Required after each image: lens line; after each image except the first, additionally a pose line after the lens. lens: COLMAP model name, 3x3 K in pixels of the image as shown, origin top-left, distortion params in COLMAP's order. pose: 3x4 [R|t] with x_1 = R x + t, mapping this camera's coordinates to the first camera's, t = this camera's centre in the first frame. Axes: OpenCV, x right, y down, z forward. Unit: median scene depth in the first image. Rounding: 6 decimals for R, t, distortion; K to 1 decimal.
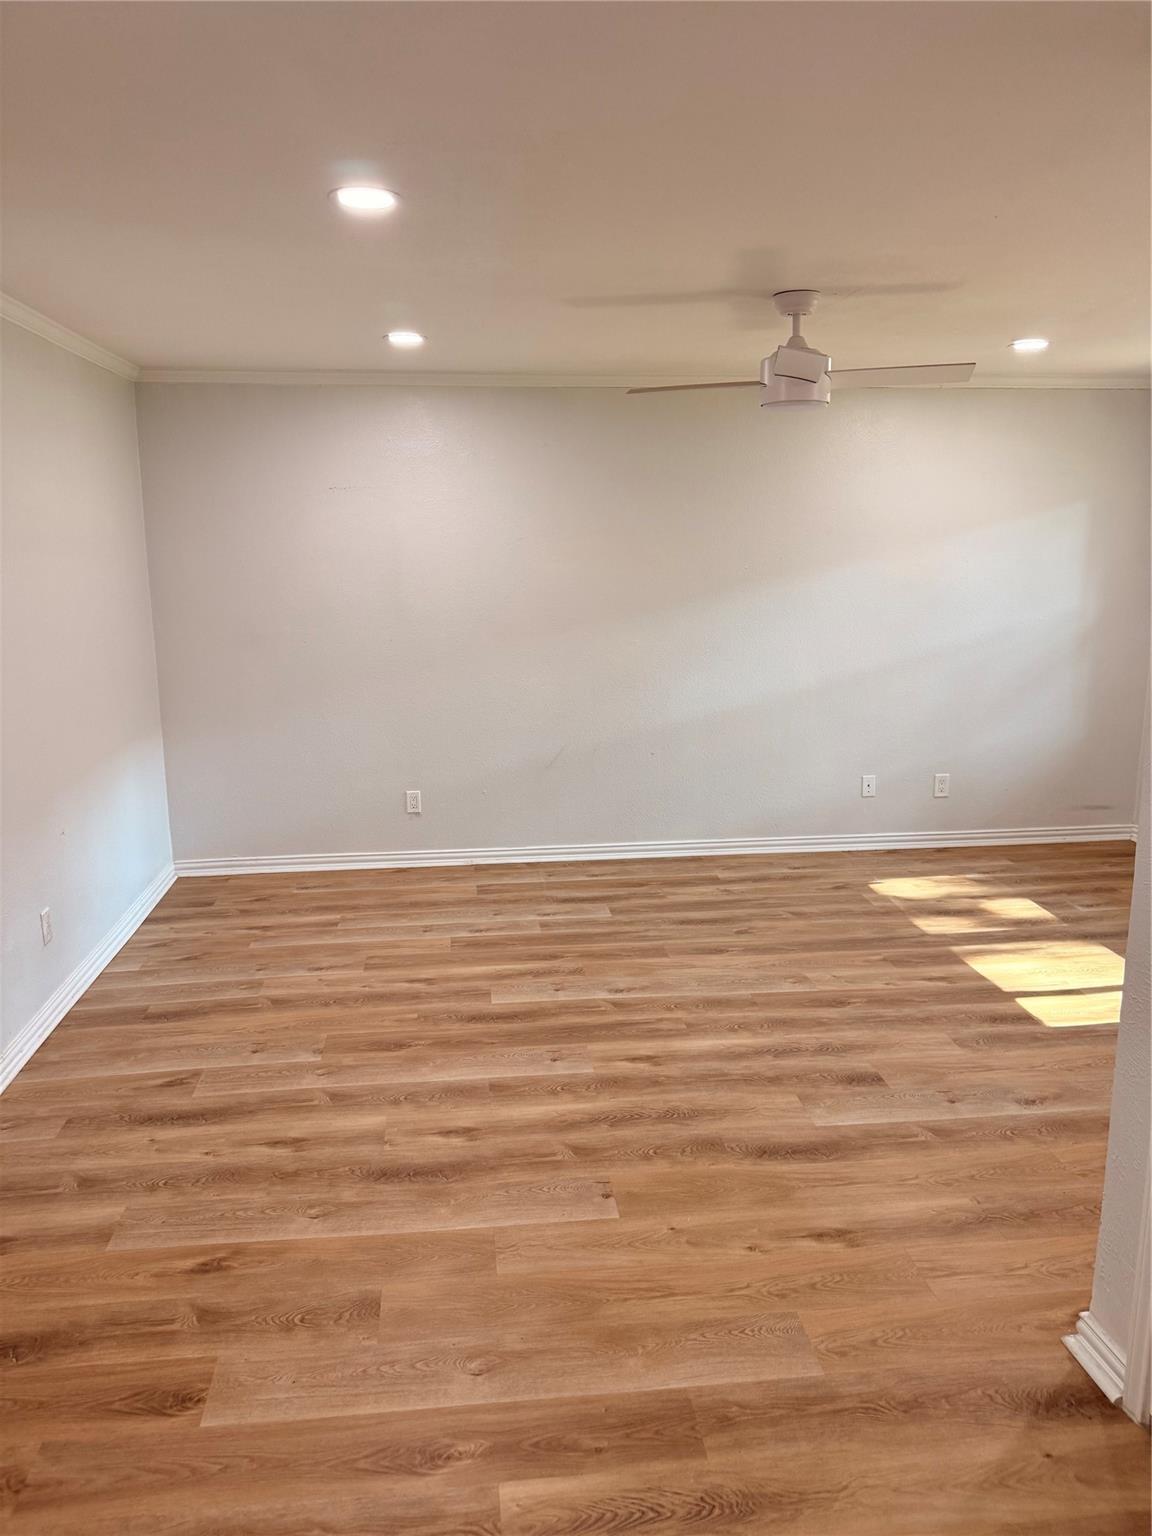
lens RADIAL K [[1091.1, 0, 576.6], [0, 1091.1, 769.5], [0, 0, 1]] dist [-0.026639, -0.007774]
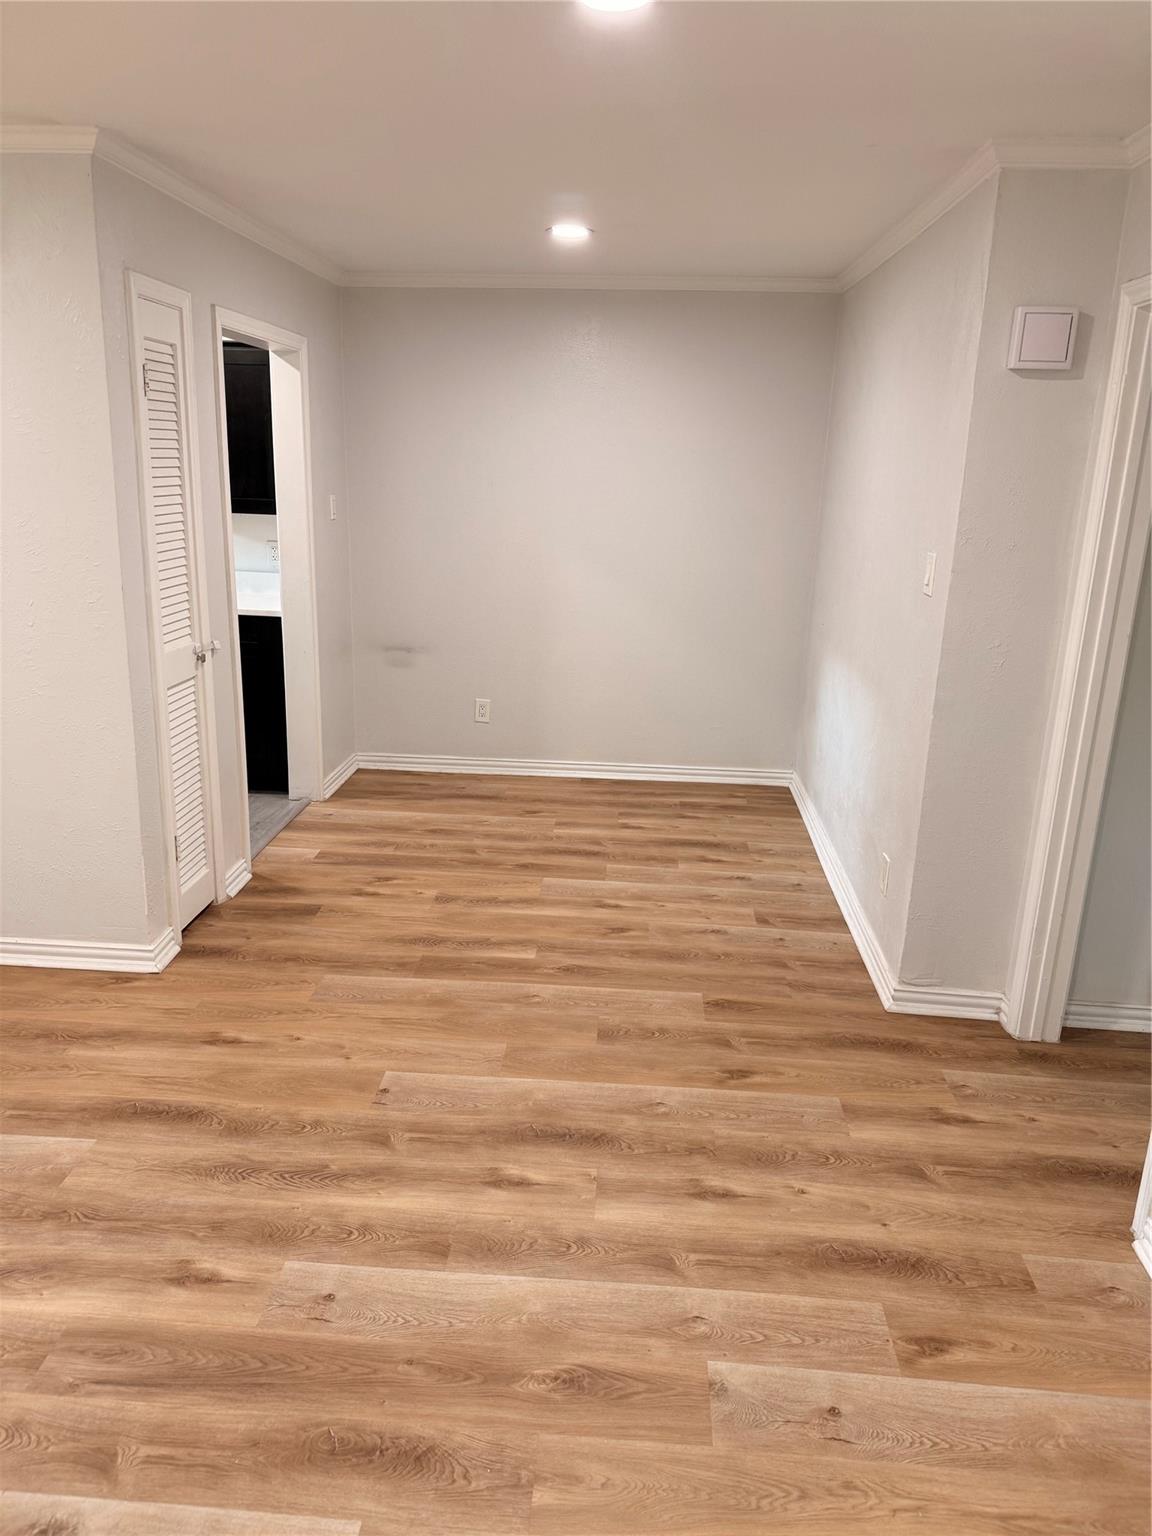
lens RADIAL K [[1091.1, 0, 575.7], [0, 1091.1, 765.6], [0, 0, 1]] dist [-0.026639, -0.007774]
pose [[-0.983829, -0.075310, 0.162506, -0.284085], [0.006846, 0.890830, 0.454285, -0.338651], [-0.178977, 0.448052, -0.875909, 1.657501]]
